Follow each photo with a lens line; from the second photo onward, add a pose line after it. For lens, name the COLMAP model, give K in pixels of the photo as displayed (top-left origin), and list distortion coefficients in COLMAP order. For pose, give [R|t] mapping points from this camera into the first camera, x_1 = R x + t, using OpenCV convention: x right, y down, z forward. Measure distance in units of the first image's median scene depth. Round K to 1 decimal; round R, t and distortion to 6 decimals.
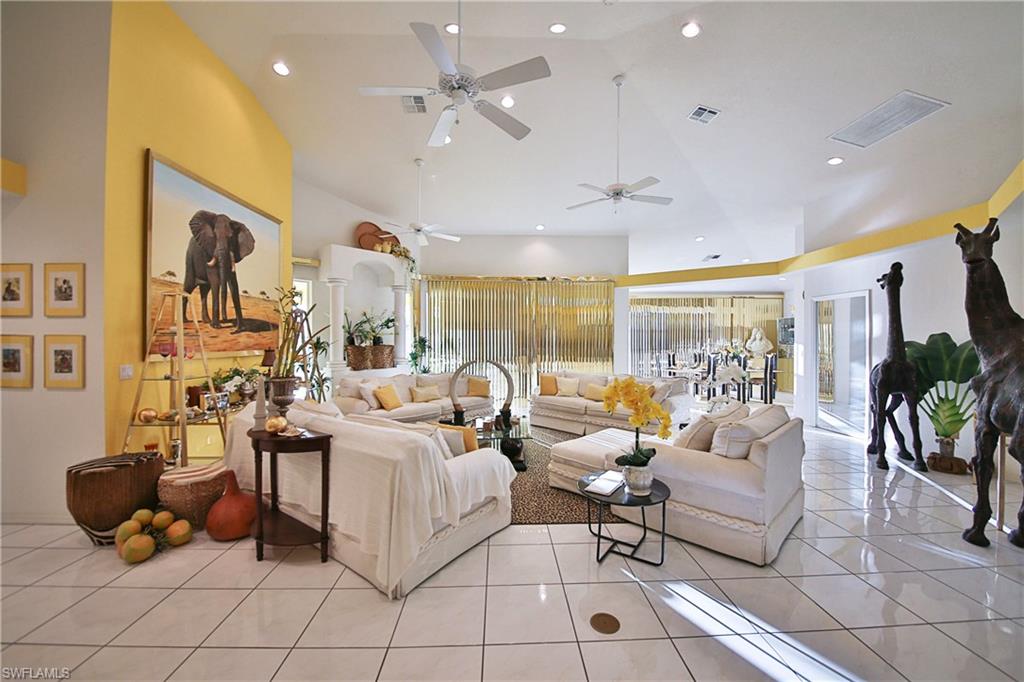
lens RADIAL K [[391.1, 0, 512.0], [0, 391.1, 342.3], [0, 0, 1]] dist [0.000090, -0.001177]
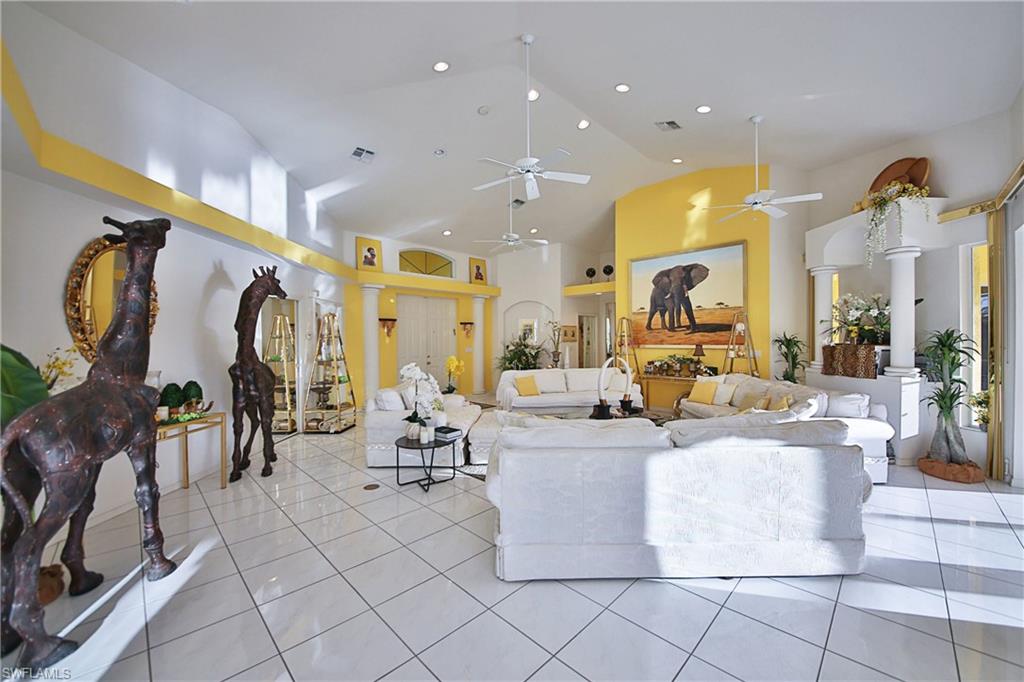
lens RADIAL K [[391.1, 0, 509.8], [0, 391.1, 340.6], [0, 0, 1]] dist [0.000090, -0.001177]
pose [[-0.733755, -0.001939, -0.679411, 1.117509], [-0.001899, 0.999998, -0.000803, 0.008371], [0.679412, 0.000701, -0.733757, 2.007580]]
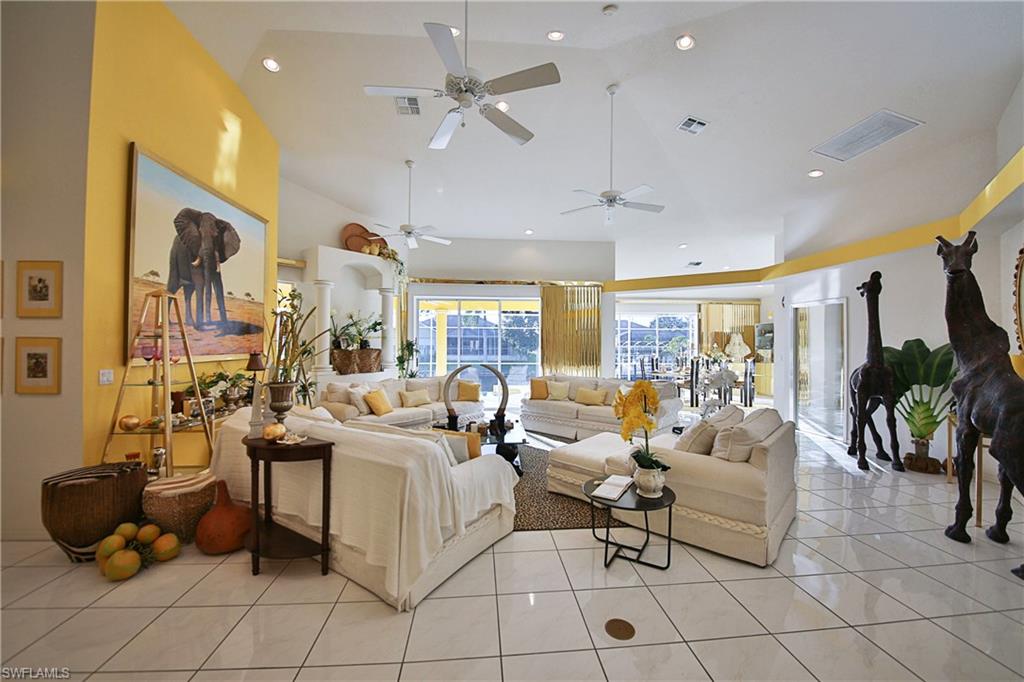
lens RADIAL K [[391.1, 0, 511.6], [0, 391.1, 341.9], [0, 0, 1]] dist [0.000090, -0.001177]
pose [[0.998657, 0.003983, 0.051649, -0.048940], [-0.003453, 0.999940, -0.010353, -0.001854], [-0.051687, 0.010161, 0.998612, 0.005643]]
